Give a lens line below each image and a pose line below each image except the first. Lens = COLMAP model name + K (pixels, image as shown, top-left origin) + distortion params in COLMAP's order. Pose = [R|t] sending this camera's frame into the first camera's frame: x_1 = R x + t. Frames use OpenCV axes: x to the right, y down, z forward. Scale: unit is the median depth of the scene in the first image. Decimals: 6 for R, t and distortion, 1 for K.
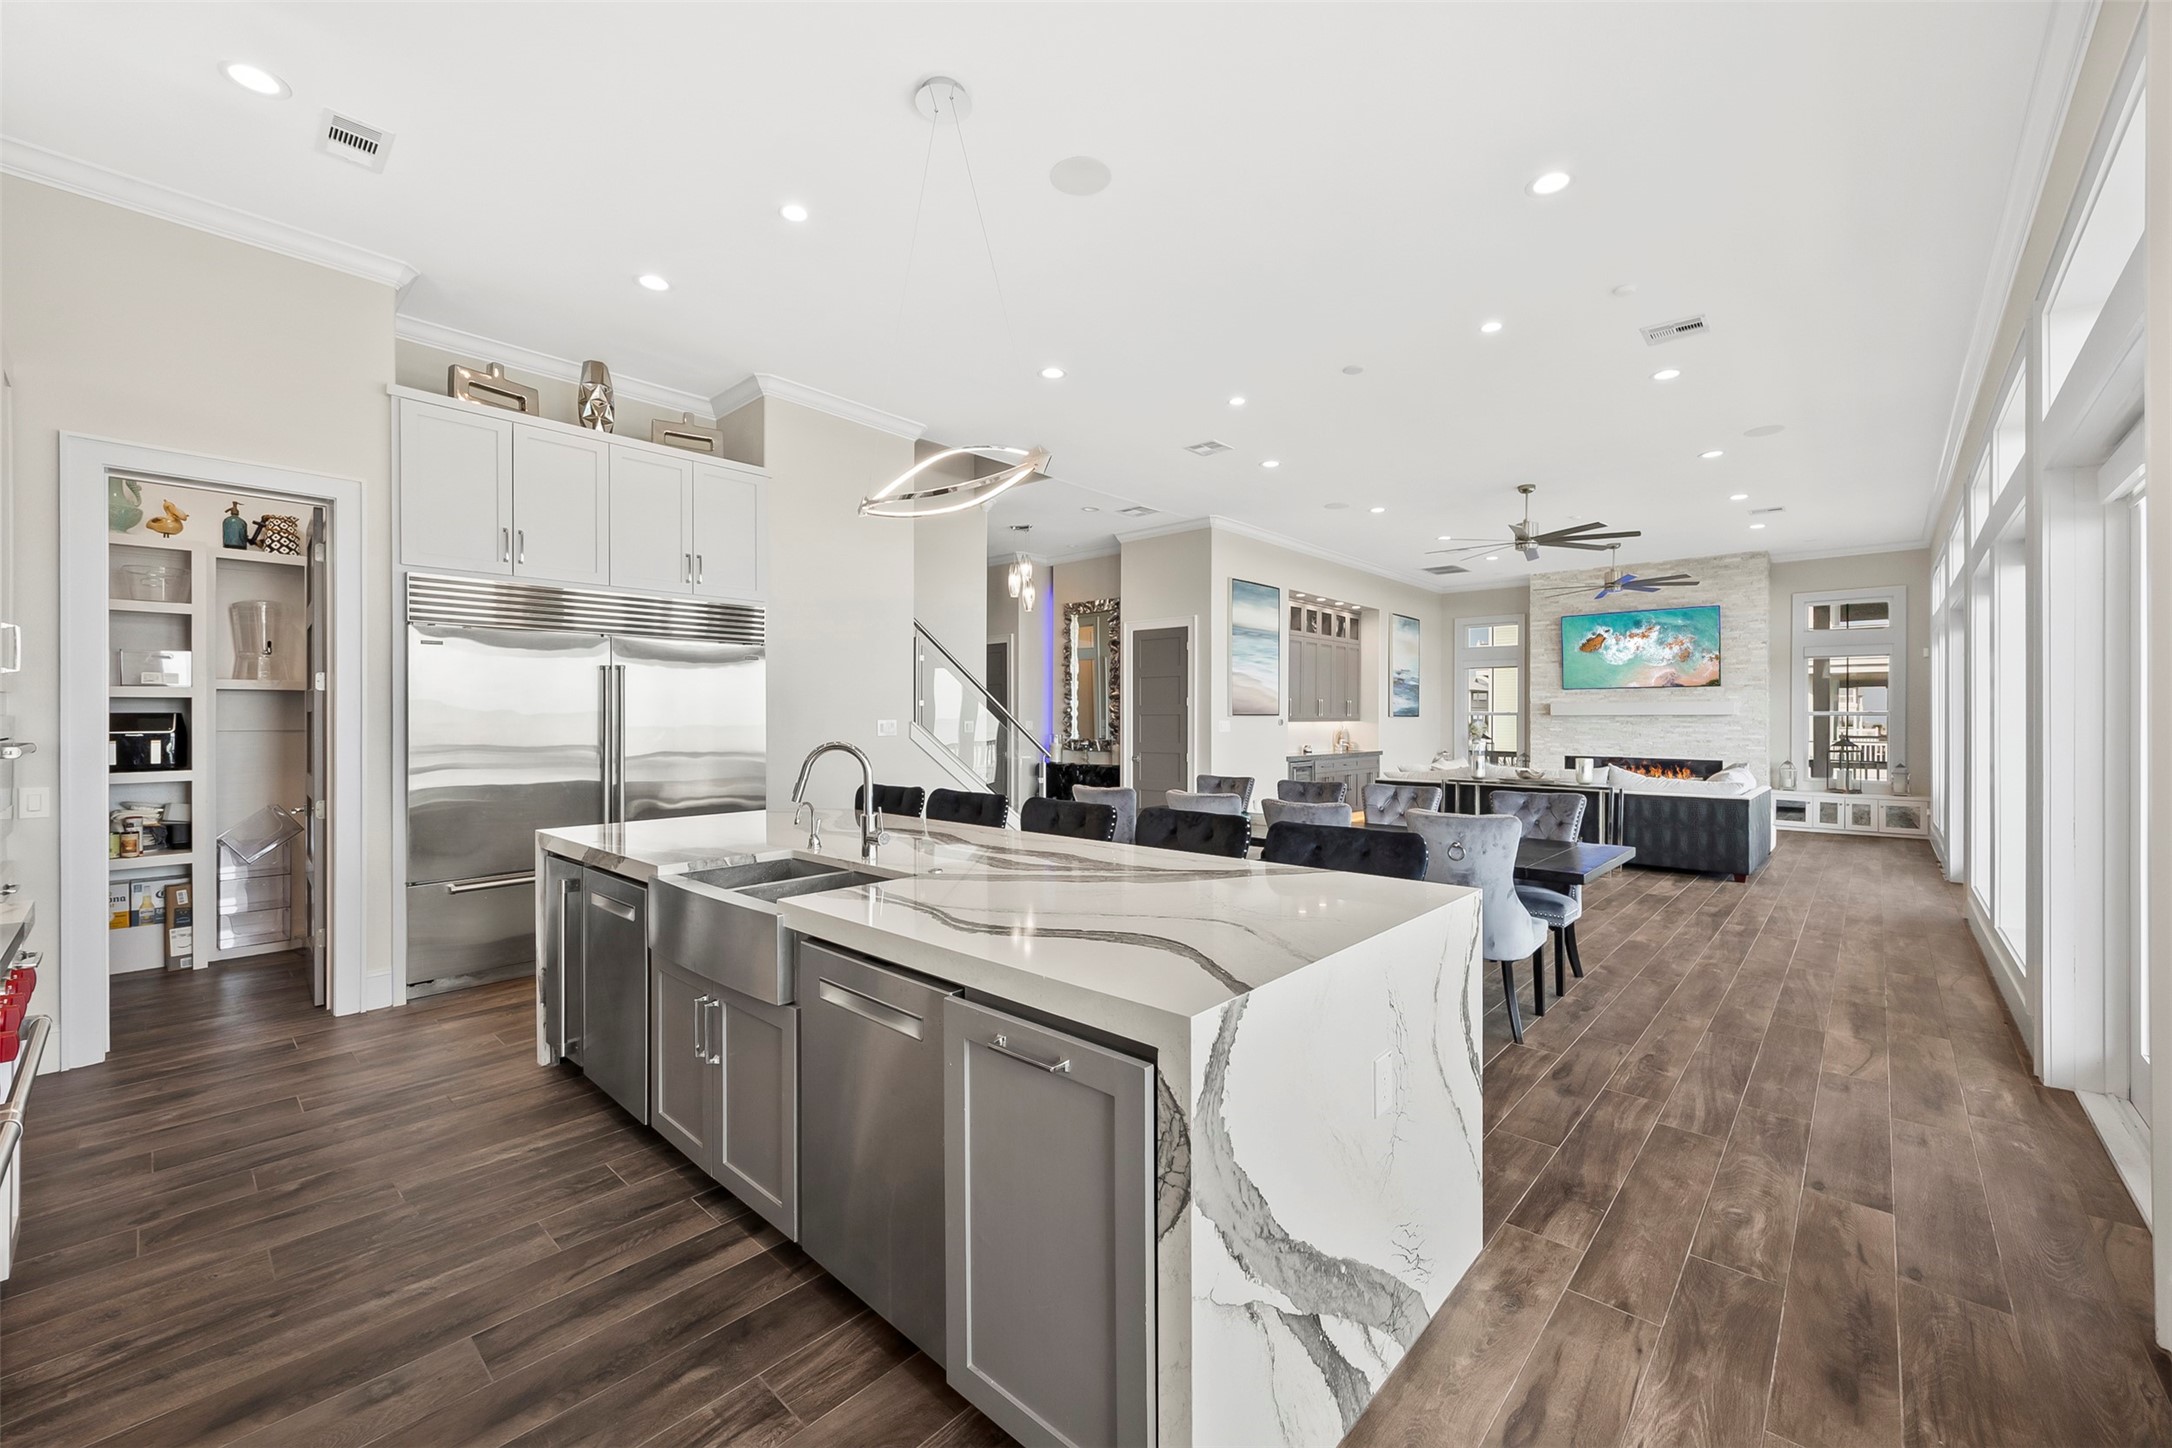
lens RADIAL K [[833.2, 0, 1118.2], [0, 833.2, 725.1], [0, 0, 1]] dist [0.002281, -0.001652]
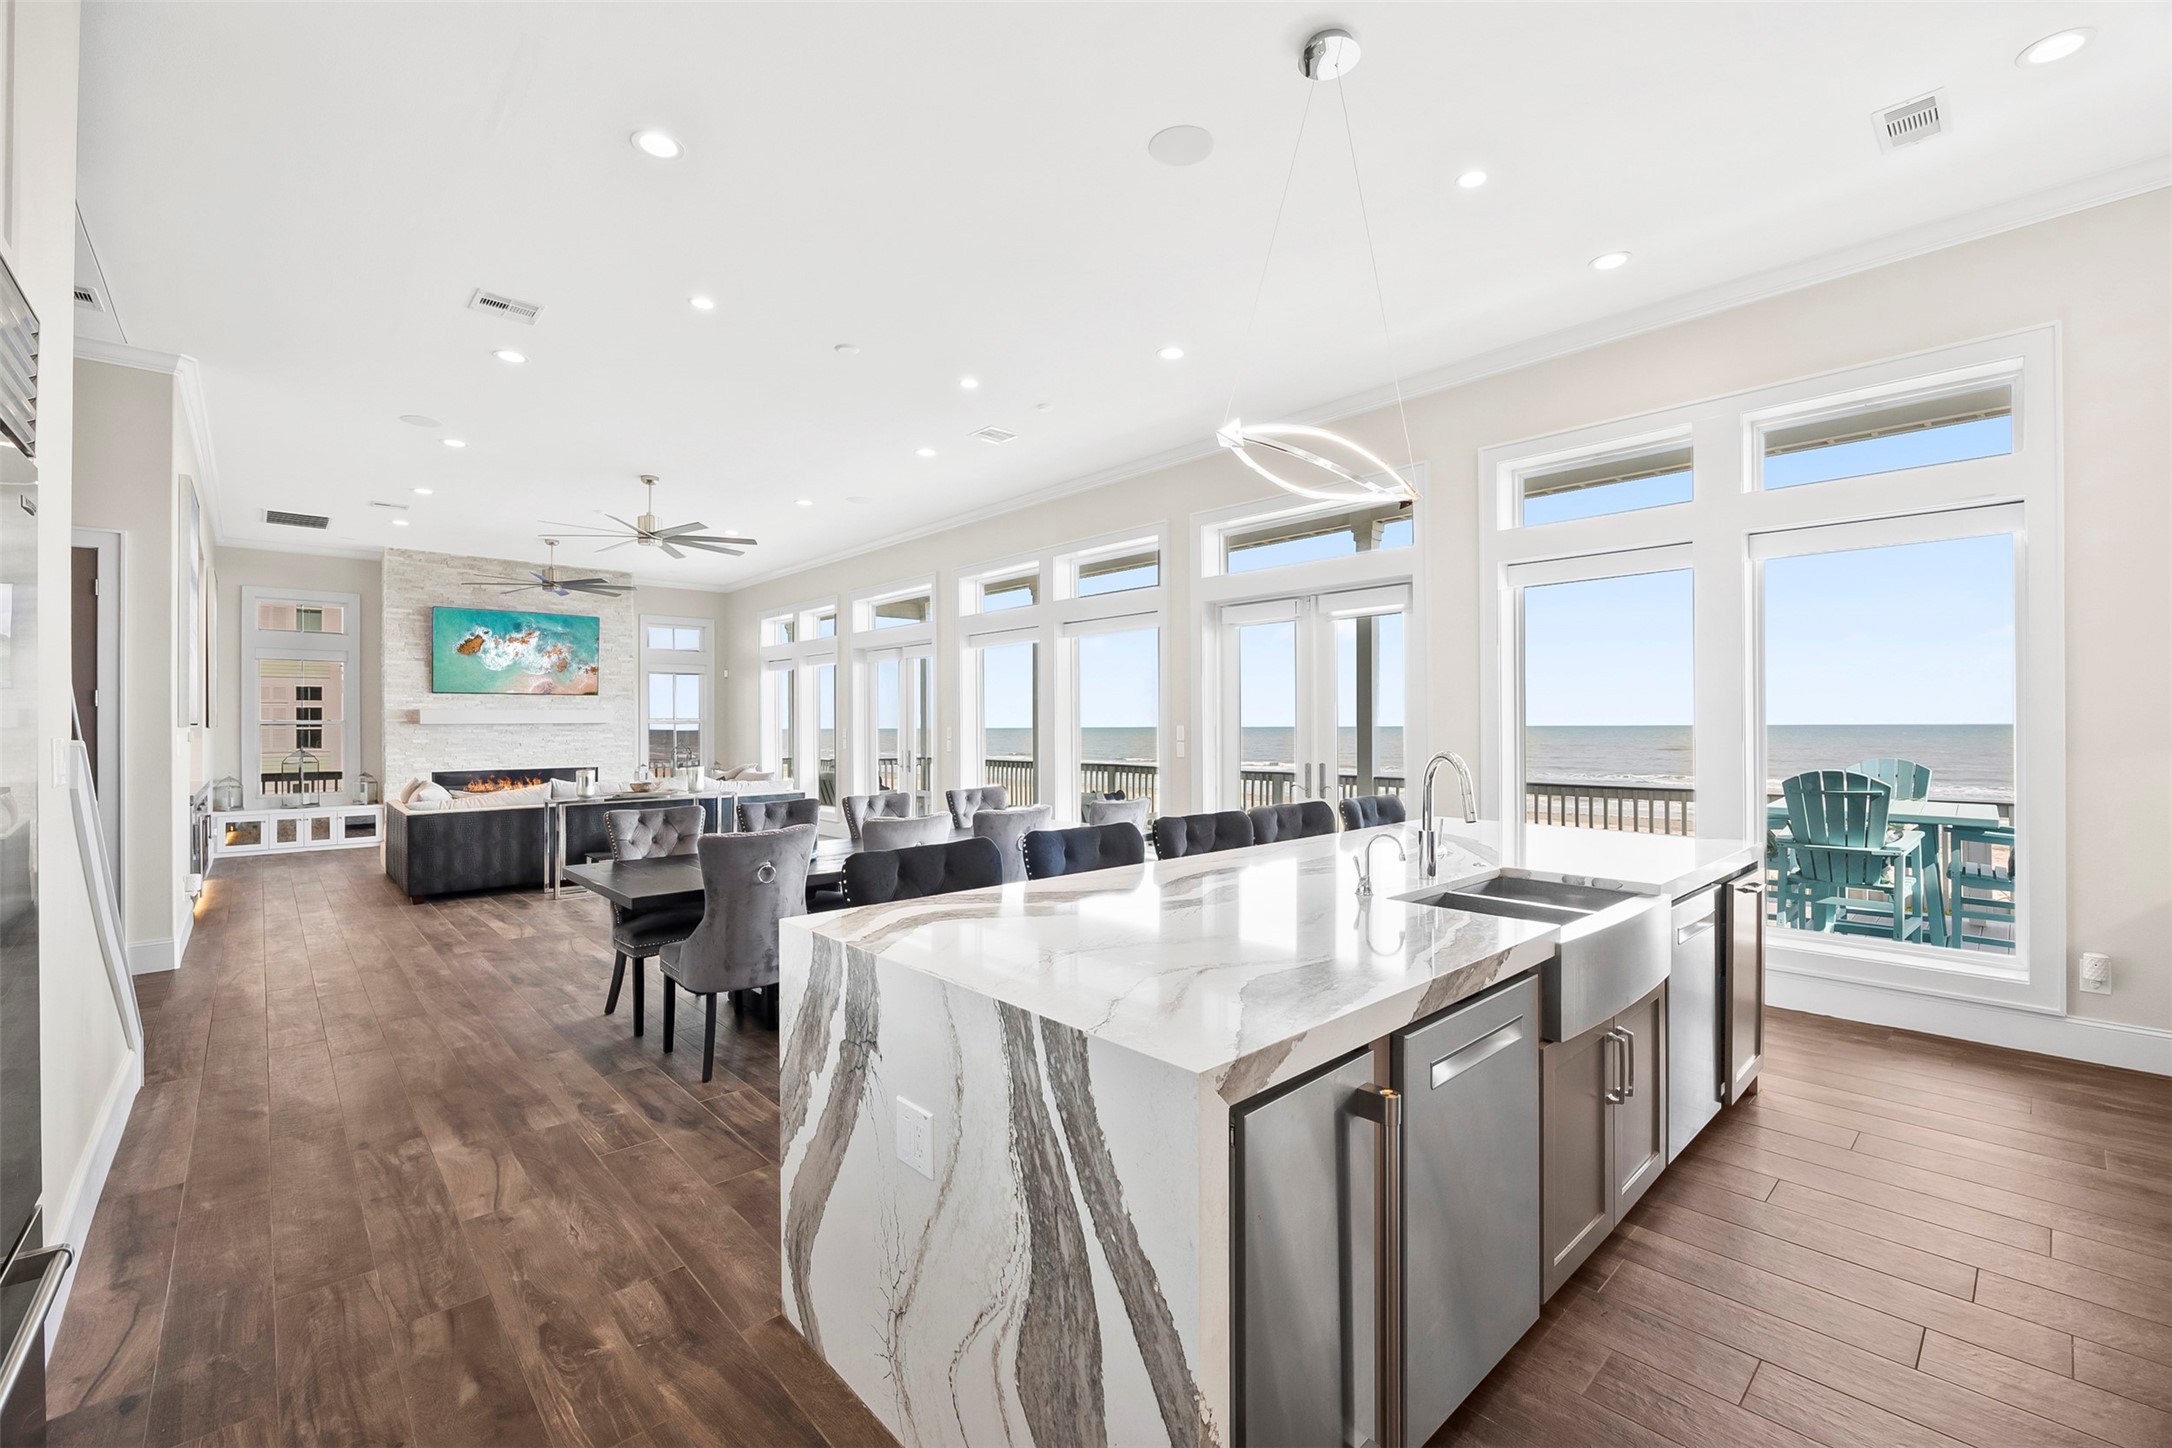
lens RADIAL K [[869.2, 0, 1097.4], [0, 869.2, 719.7], [0, 0, 1]] dist [-0.013949, -0.000727]
pose [[0.075353, 0.002947, 0.997153, -0.664295], [0.015997, 0.999863, -0.004164, -0.006485], [-0.997029, 0.016265, 0.075296, 0.658316]]
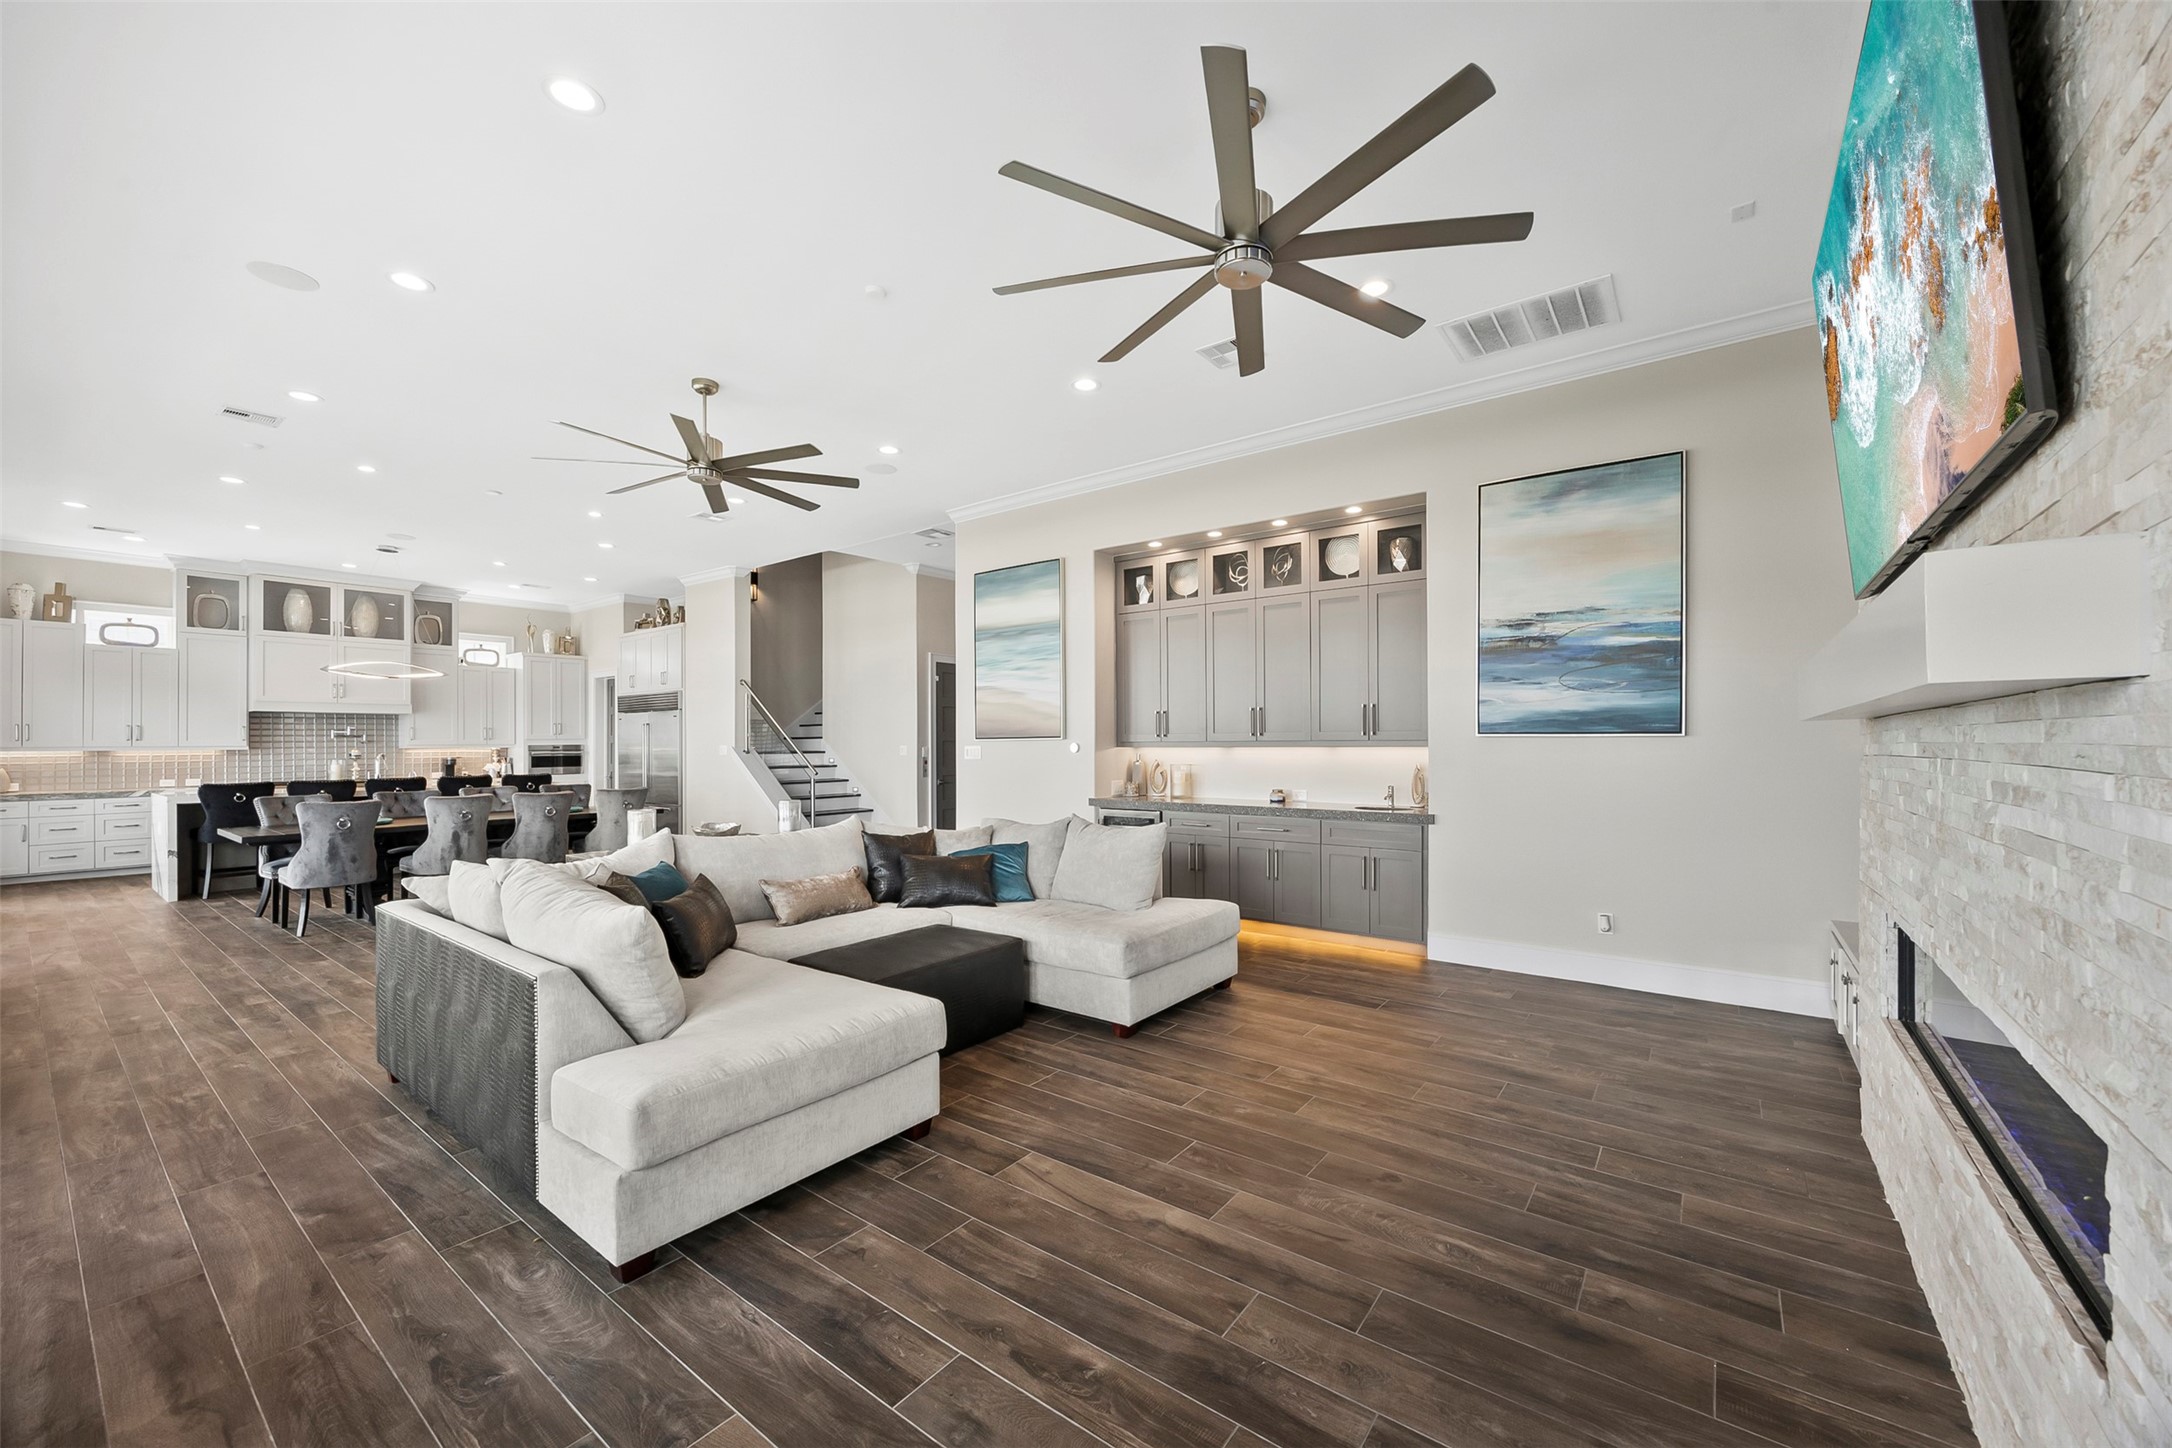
lens RADIAL K [[833.2, 0, 1104.4], [0, 833.2, 734.1], [0, 0, 1]] dist [0.002281, -0.001652]
pose [[0.080477, -0.009363, -0.996713, 1.756286], [-0.002639, 0.999950, -0.009606, -0.016562], [0.996753, 0.003403, 0.080448, 1.922063]]
